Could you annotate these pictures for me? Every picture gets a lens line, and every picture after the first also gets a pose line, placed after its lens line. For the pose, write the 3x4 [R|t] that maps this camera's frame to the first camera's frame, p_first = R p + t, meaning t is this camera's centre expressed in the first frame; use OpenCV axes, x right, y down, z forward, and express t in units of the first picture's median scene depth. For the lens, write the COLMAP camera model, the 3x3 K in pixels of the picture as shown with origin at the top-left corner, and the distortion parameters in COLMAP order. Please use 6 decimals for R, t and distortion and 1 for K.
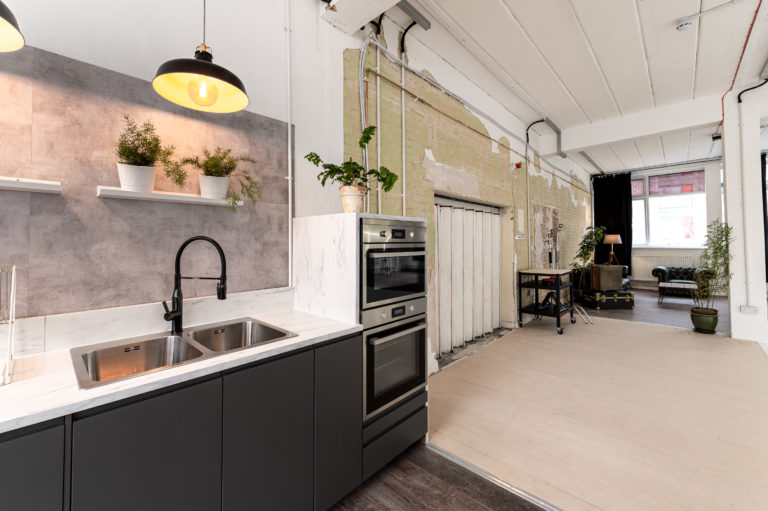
lens RADIAL K [[313.3, 0, 379.8], [0, 313.3, 234.9], [0, 0, 1]] dist [0.001514, 0.000068]
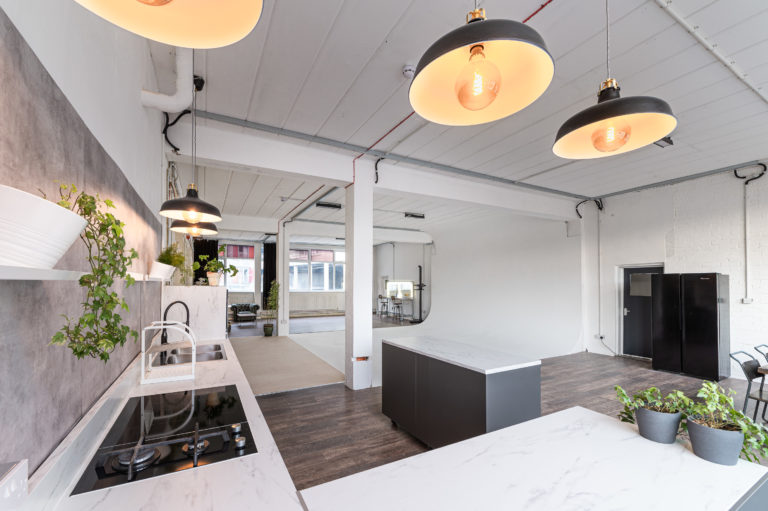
lens RADIAL K [[318.0, 0, 343.2], [0, 318.0, 281.1], [0, 0, 1]] dist [0.000137, 0.000108]
pose [[0.388252, 0.017016, 0.921396, -1.435864], [-0.033772, 0.999421, -0.004226, -0.103649], [-0.920934, -0.029477, 0.388602, -0.473960]]
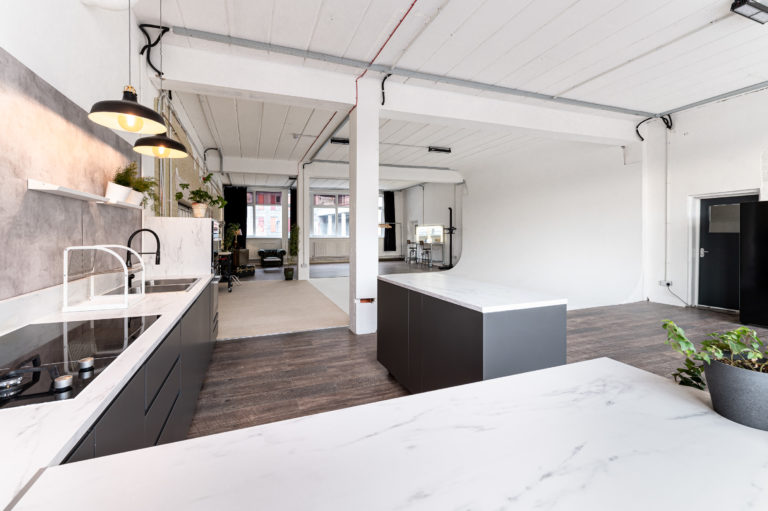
lens RADIAL K [[314.8, 0, 339.4], [0, 314.8, 238.1], [0, 0, 1]] dist [0.002165, -0.000039]
pose [[0.507029, -0.004143, 0.861919, -1.130976], [-0.027485, 0.999402, 0.020972, -0.007597], [-0.861491, -0.034323, 0.506612, -0.593482]]
